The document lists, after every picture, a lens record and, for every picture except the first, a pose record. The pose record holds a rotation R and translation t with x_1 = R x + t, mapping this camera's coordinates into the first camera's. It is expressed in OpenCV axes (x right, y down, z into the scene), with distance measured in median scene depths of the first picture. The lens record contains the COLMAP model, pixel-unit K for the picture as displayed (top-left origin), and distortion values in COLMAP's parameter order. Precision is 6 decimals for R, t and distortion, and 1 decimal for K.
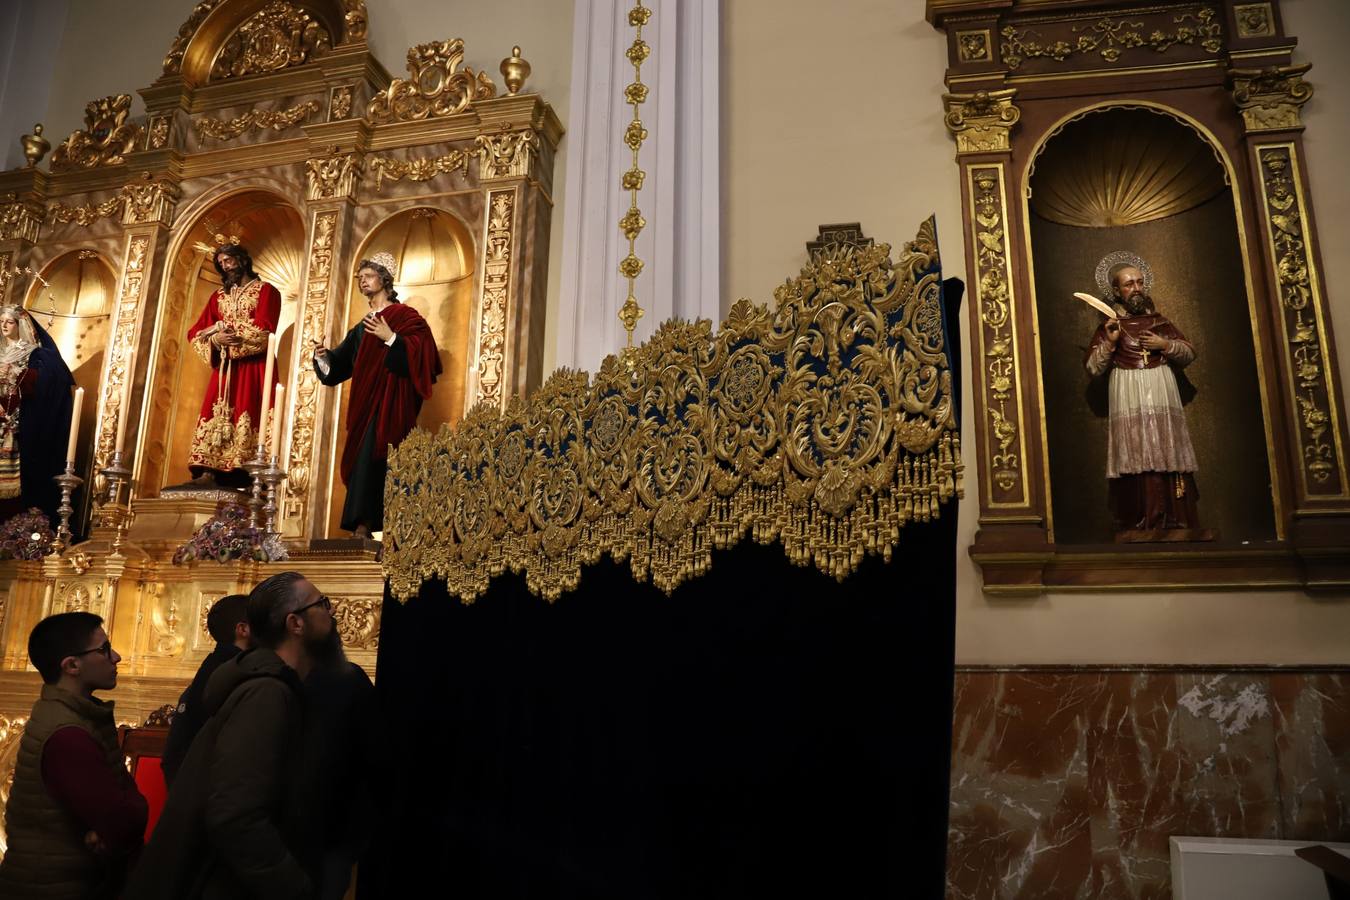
lens RADIAL K [[930.0, 0, 665.4], [0, 930.0, 459.7], [0, 0, 1]] dist [-0.114642, 0.062343]
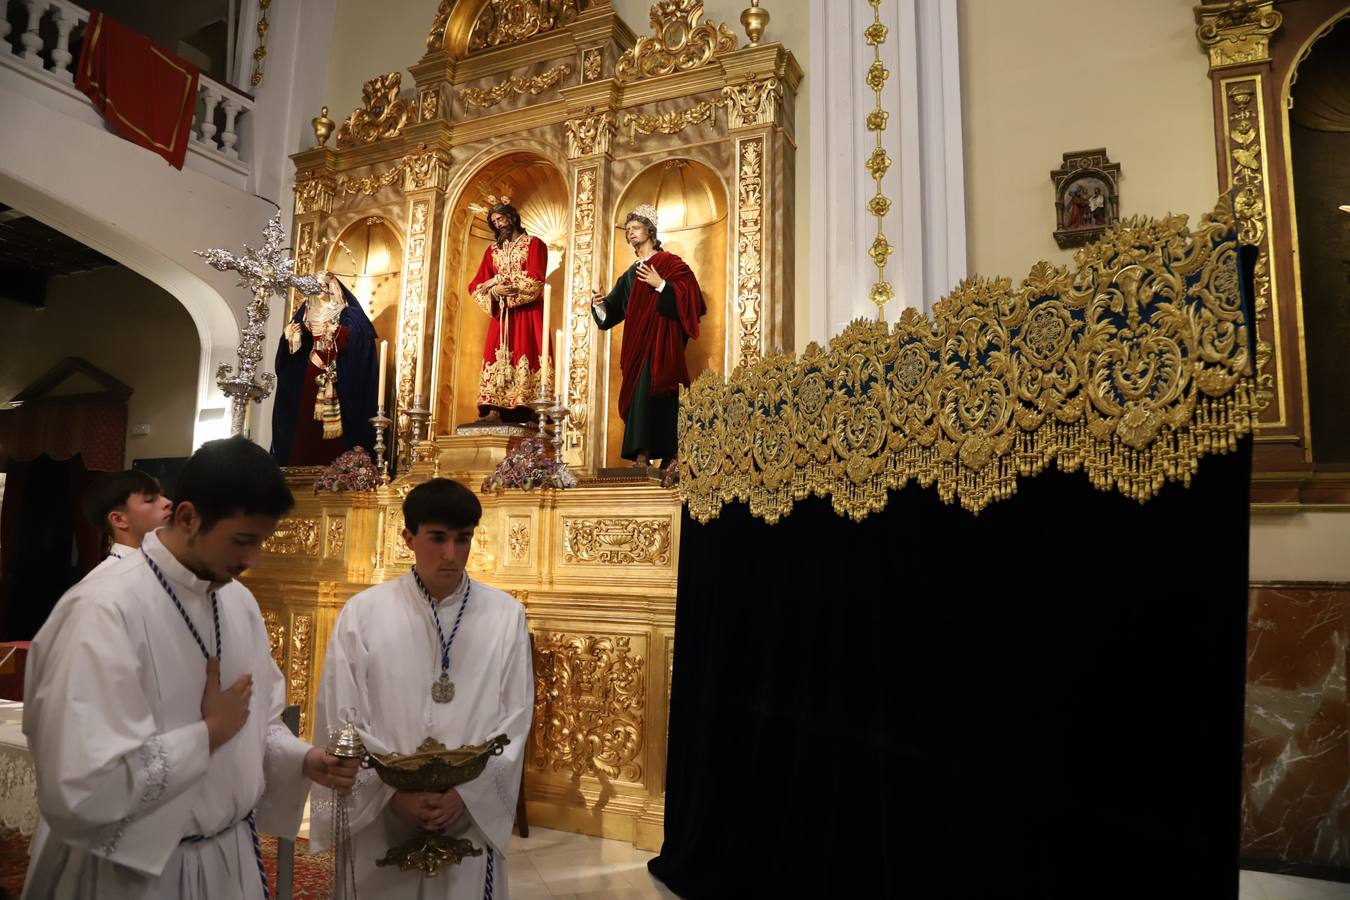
lens RADIAL K [[930.0, 0, 674.5], [0, 930.0, 462.6], [0, 0, 1]] dist [-0.114642, 0.062343]
pose [[0.979931, -0.016592, -0.198646, -0.065562], [0.034724, 0.995502, 0.088148, -0.017500], [0.196290, -0.093277, 0.976099, -0.100245]]
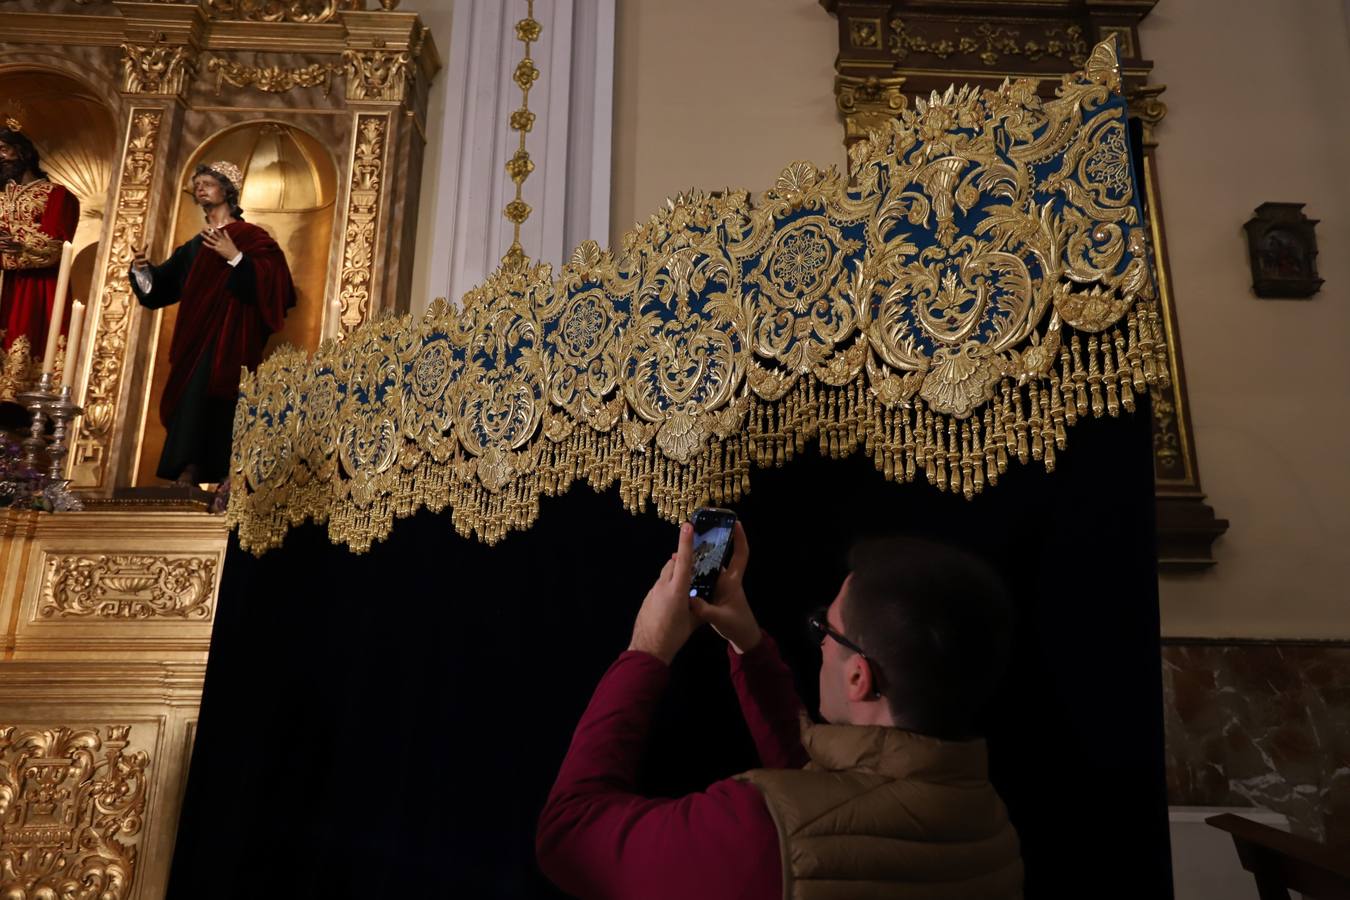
lens RADIAL K [[837.3, 0, 669.3], [0, 837.3, 450.6], [0, 0, 1]] dist [-0.030143, 0.042681]
pose [[0.968845, 0.047716, 0.243026, -0.086167], [-0.045164, 0.998850, -0.016063, 0.043062], [-0.243513, 0.004587, 0.969887, 0.145795]]
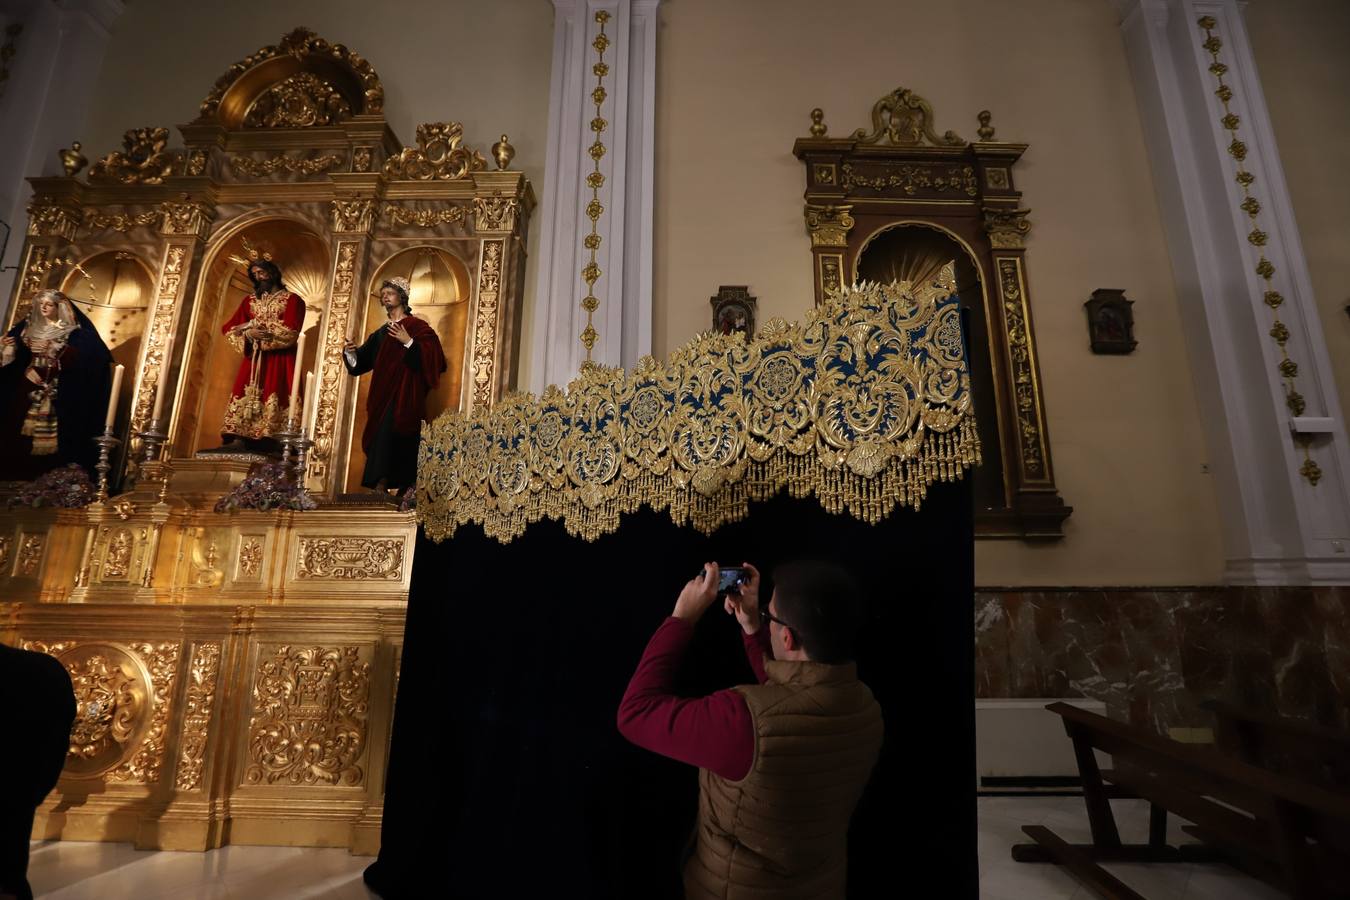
lens RADIAL K [[613.5, 0, 669.9], [0, 613.5, 451.9], [0, 0, 1]] dist [-0.048163, 0.017414]
pose [[0.976677, 0.034398, 0.211939, -0.113008], [-0.034861, 0.999391, -0.001555, 0.013273], [-0.211864, -0.005870, 0.977282, 0.071569]]
